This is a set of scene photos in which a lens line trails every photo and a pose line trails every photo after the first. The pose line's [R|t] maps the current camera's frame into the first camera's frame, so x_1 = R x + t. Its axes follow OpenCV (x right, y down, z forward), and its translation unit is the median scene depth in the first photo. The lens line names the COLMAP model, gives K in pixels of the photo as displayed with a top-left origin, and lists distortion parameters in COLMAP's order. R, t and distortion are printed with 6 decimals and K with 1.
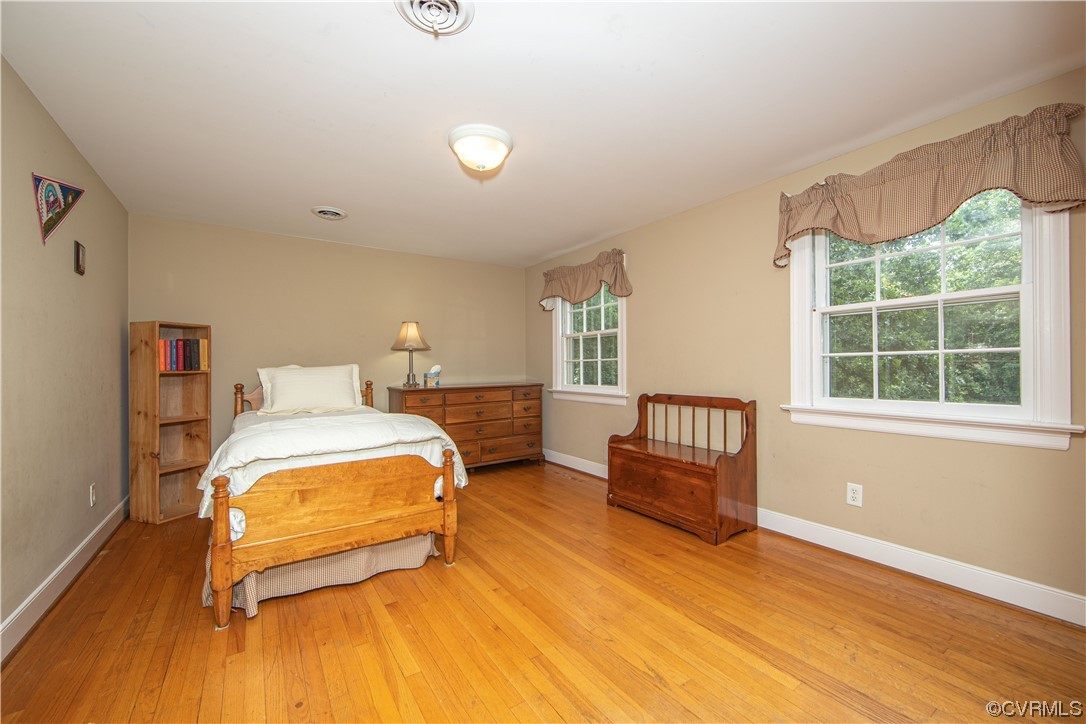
lens RADIAL K [[431.7, 0, 538.8], [0, 431.7, 366.3], [0, 0, 1]] dist [-0.007414, 0.000058]
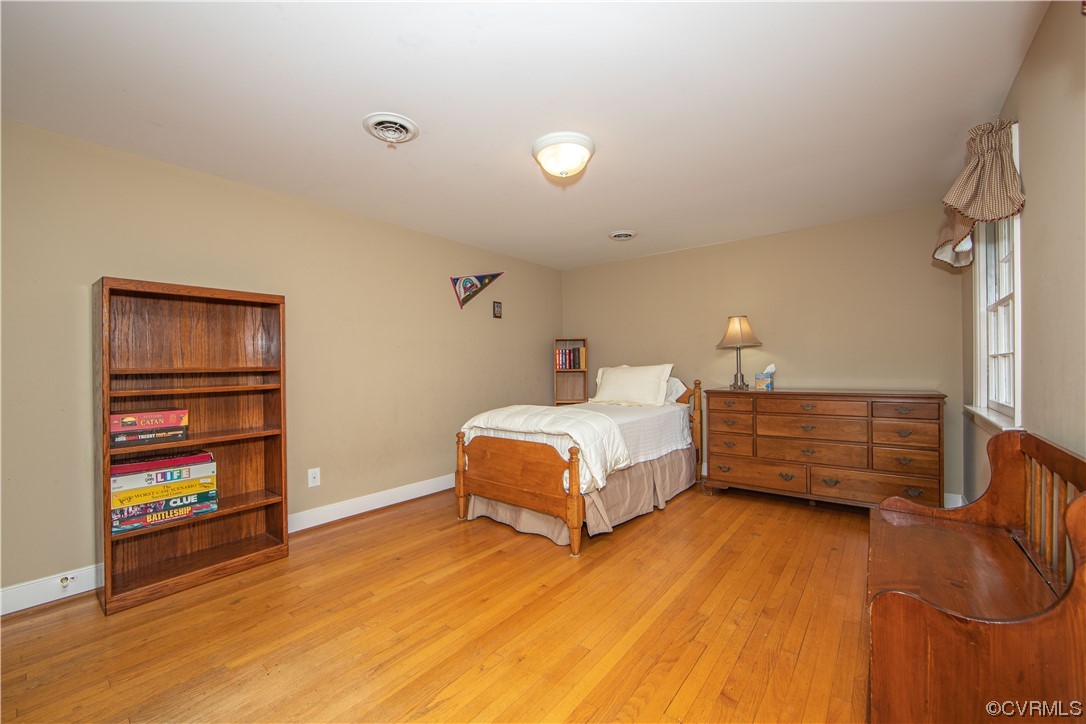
lens RADIAL K [[431.7, 0, 549.4], [0, 431.7, 364.0], [0, 0, 1]] dist [-0.007414, 0.000058]
pose [[0.301270, -0.001700, -0.953538, 0.676148], [0.008492, 0.999964, 0.000900, -0.011655], [0.953501, -0.008369, 0.301273, 0.534815]]
